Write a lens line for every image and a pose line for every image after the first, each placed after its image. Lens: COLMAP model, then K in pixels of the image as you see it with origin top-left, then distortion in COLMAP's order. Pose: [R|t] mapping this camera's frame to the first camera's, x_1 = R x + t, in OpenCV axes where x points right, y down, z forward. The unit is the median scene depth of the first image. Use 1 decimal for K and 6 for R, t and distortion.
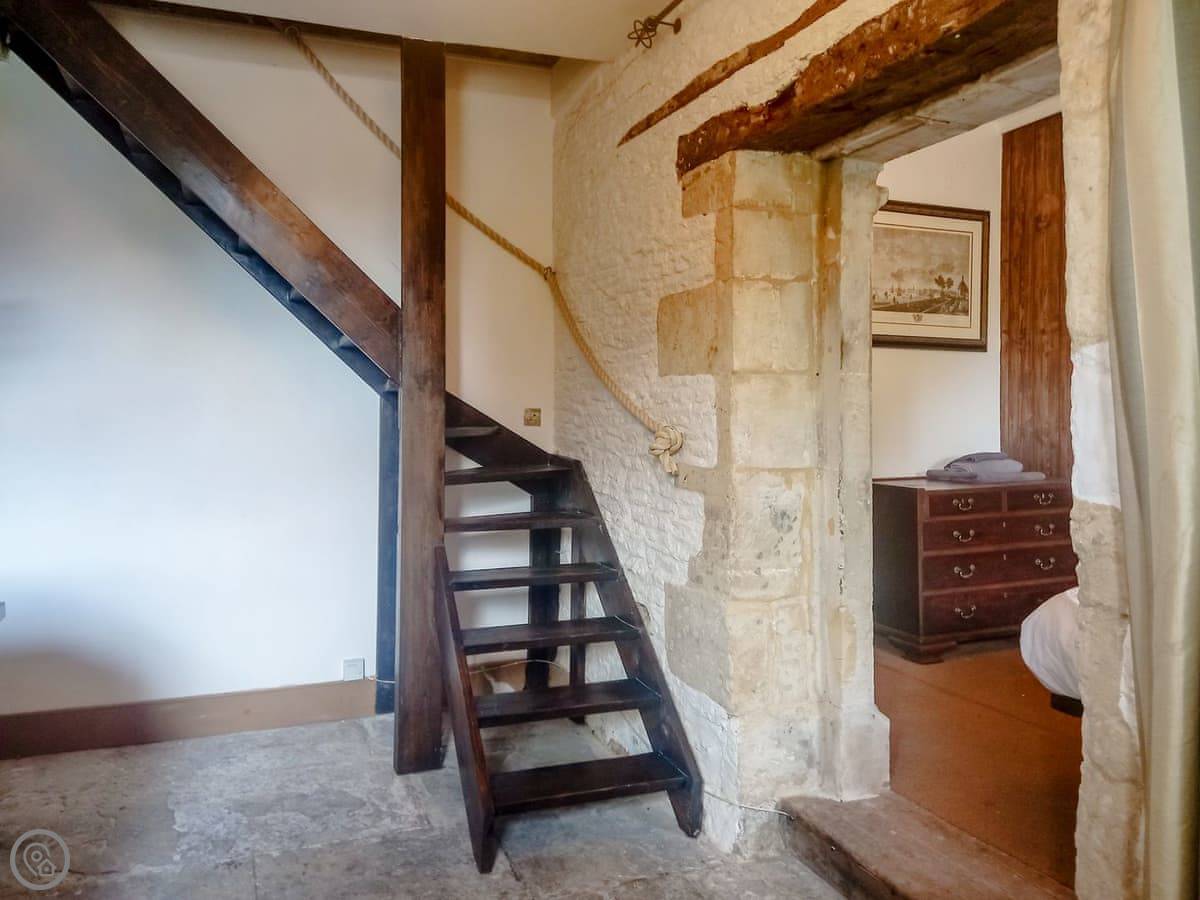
lens RADIAL K [[887.3, 0, 582.8], [0, 887.3, 403.8], [0, 0, 1]] dist [0.046564, 0.002031]
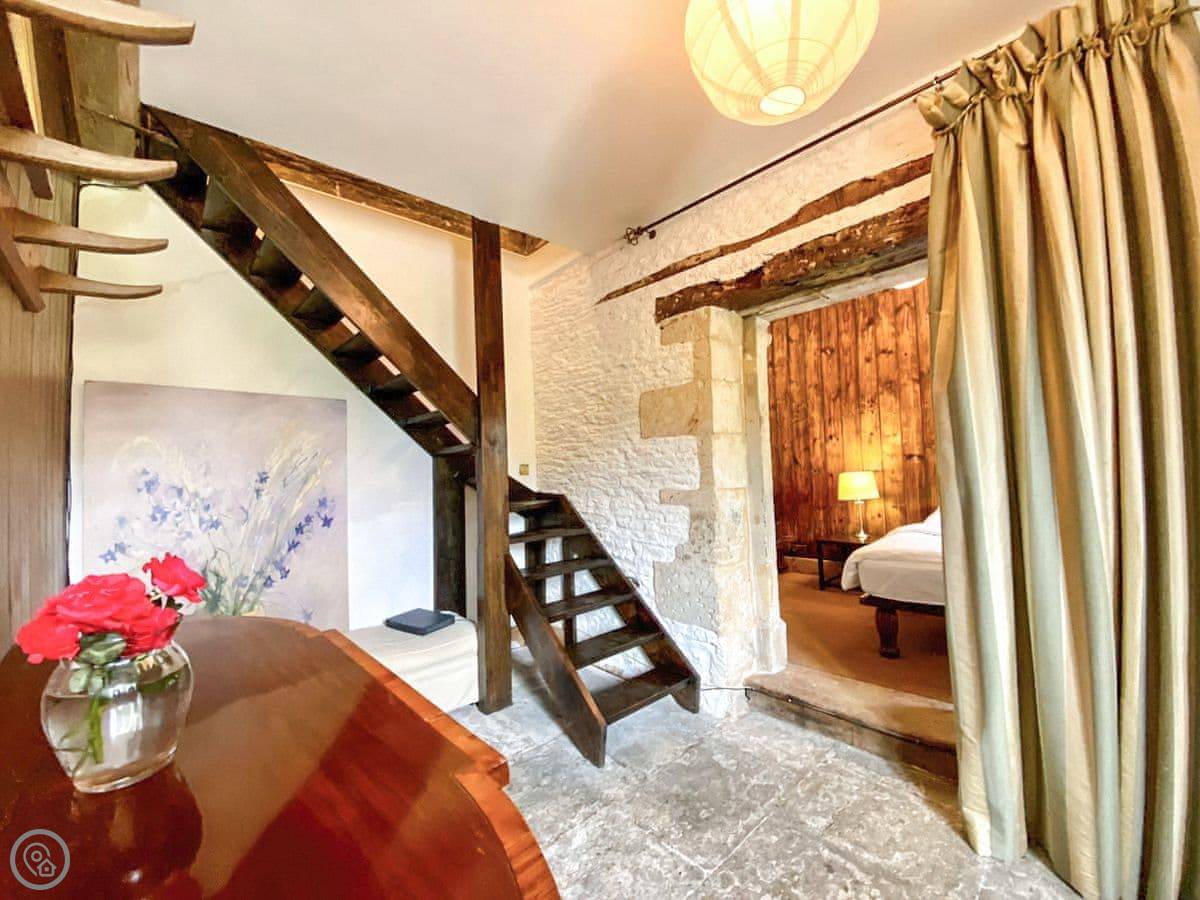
lens RADIAL K [[480.6, 0, 600.0], [0, 480.6, 450.0], [0, 0, 1]] dist [0.027749, -0.022414]
pose [[0.928220, -0.016166, 0.371680, -0.368054], [0.032834, 0.998717, -0.038560, 0.025410], [-0.370579, 0.047996, 0.927560, 0.212785]]
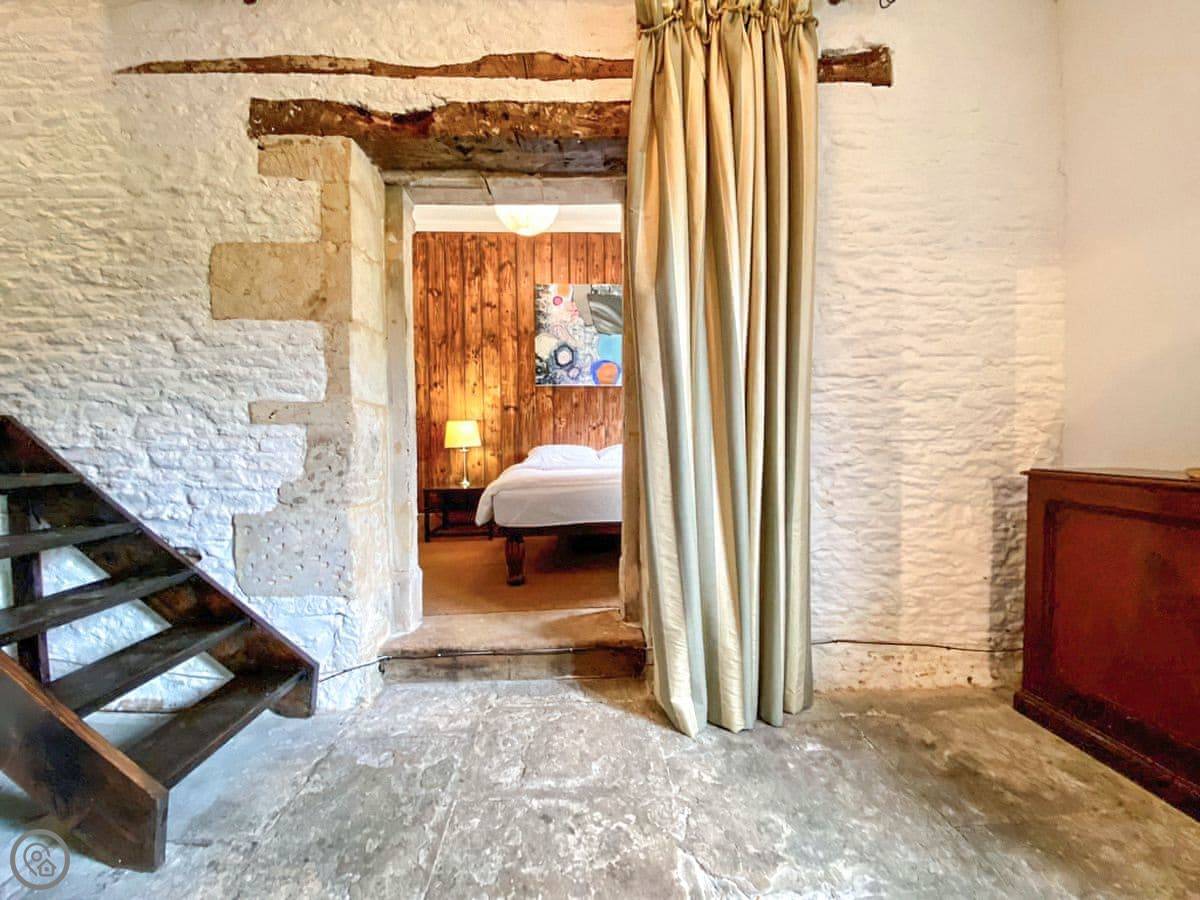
lens RADIAL K [[482.6, 0, 591.4], [0, 482.6, 451.4], [0, 0, 1]] dist [0.023532, -0.020919]
pose [[0.334229, -0.026934, 0.942107, -0.342612], [0.004148, 0.999624, 0.027107, 0.122847], [-0.942483, -0.005152, 0.334215, 0.448665]]
